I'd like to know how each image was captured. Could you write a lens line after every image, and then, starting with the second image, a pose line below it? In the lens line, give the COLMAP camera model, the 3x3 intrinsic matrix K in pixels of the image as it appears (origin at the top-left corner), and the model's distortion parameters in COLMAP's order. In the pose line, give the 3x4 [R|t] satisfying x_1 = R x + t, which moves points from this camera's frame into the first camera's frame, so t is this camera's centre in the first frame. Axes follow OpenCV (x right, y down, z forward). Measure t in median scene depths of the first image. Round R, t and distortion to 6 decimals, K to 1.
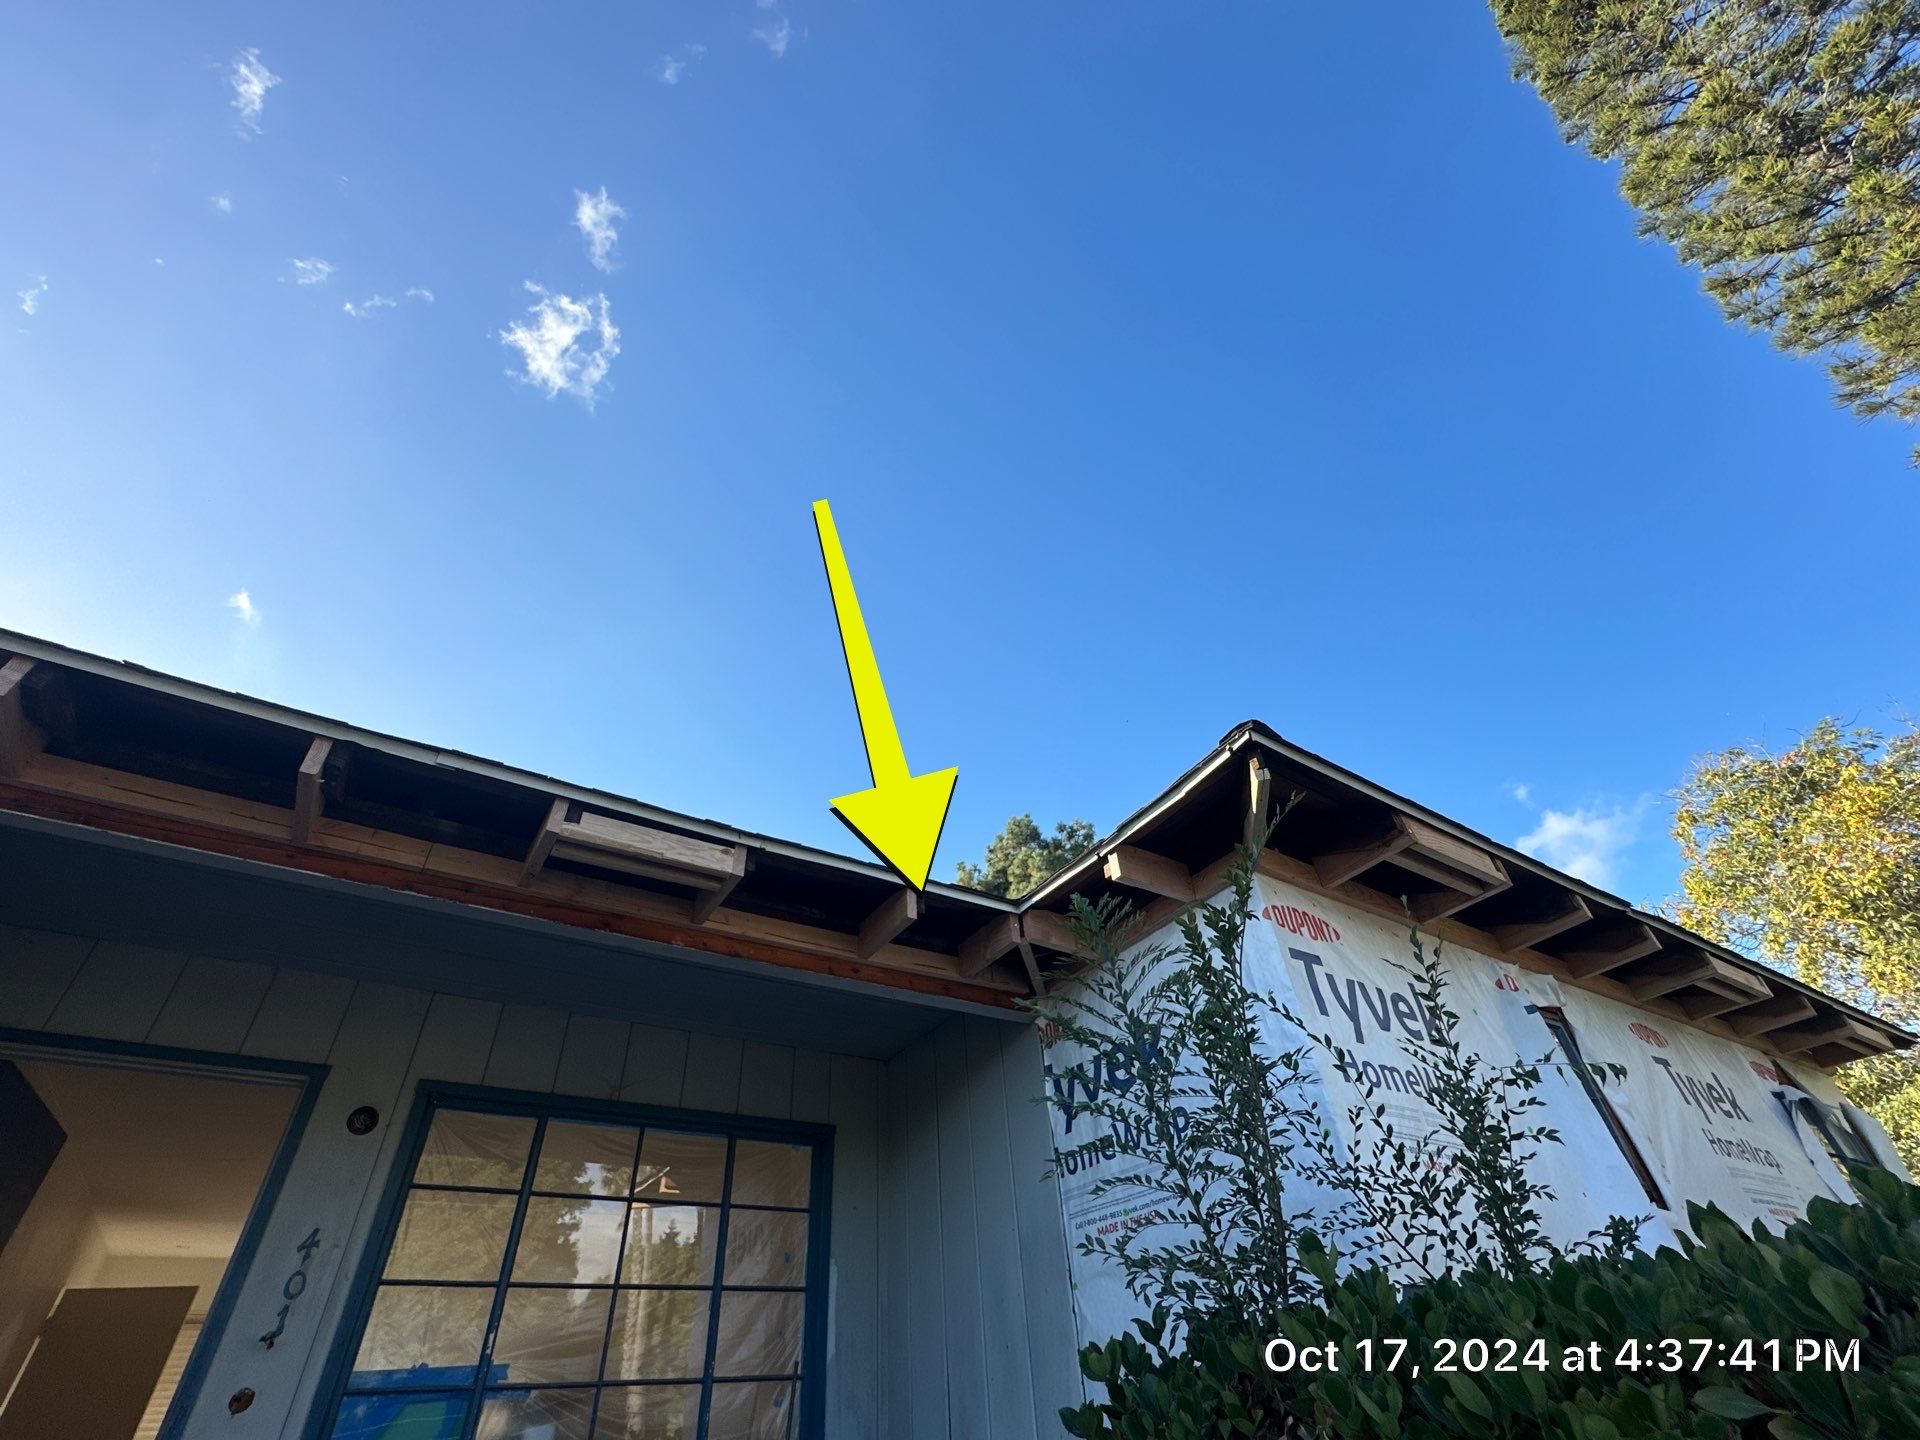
lens RADIAL K [[837.1, 0, 960.0], [0, 837.1, 720.0], [0, 0, 1]] dist [-0.001849, -0.000149]
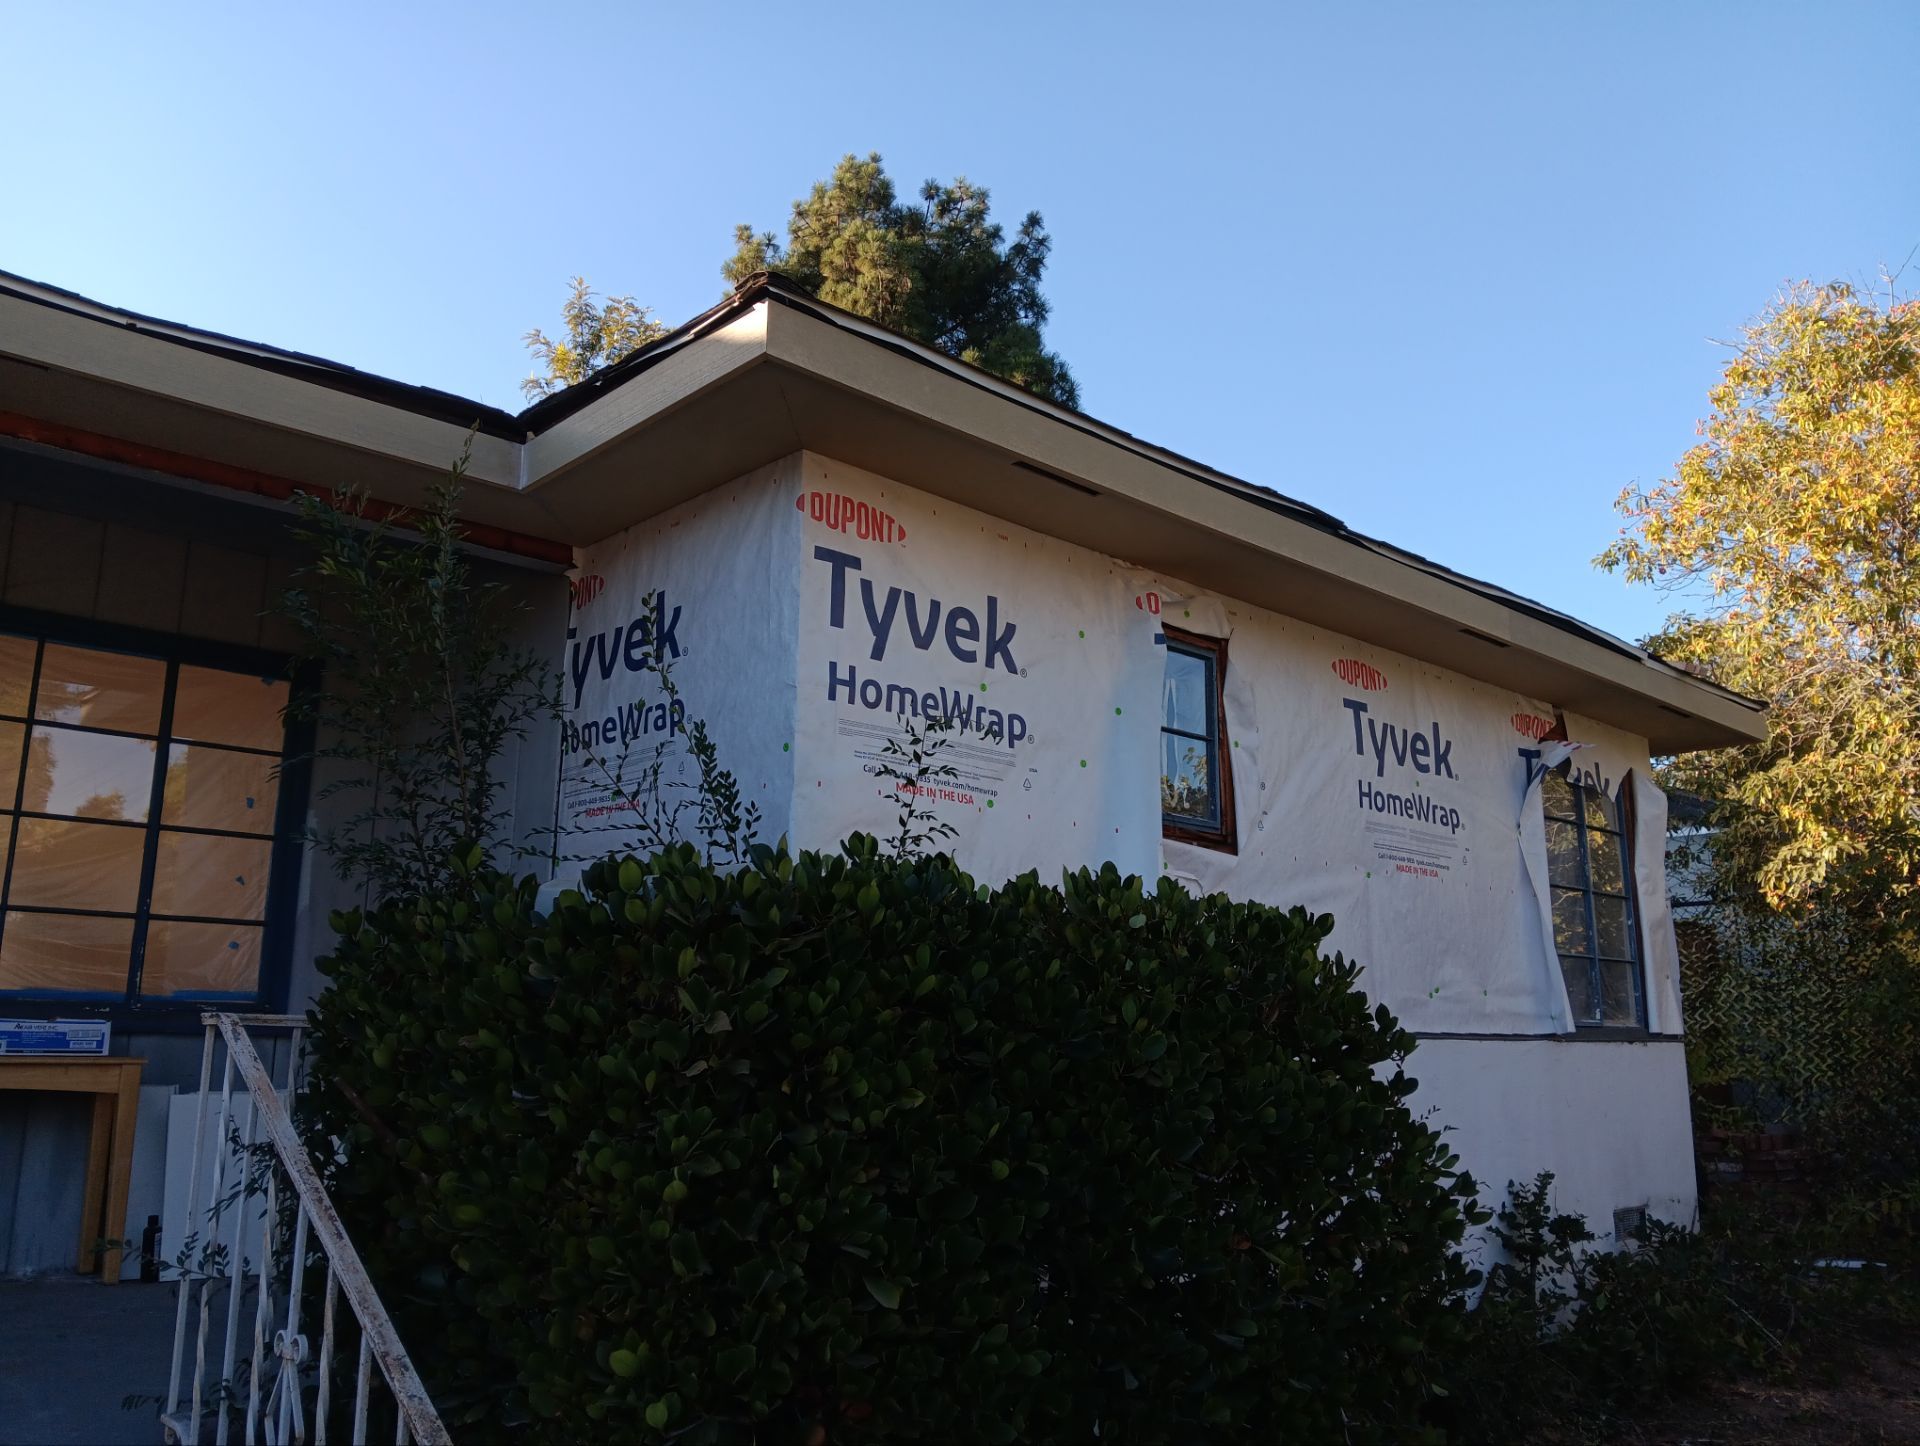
lens RADIAL K [[1487.9, 0, 960.0], [0, 1487.9, 723.0], [0, 0, 1]] dist [-0.008075, -0.005387]
pose [[0.983051, 0.104893, 0.150359, 0.256621], [-0.163821, 0.870765, 0.463606, -0.218438], [-0.082298, -0.480381, 0.873190, -0.295772]]
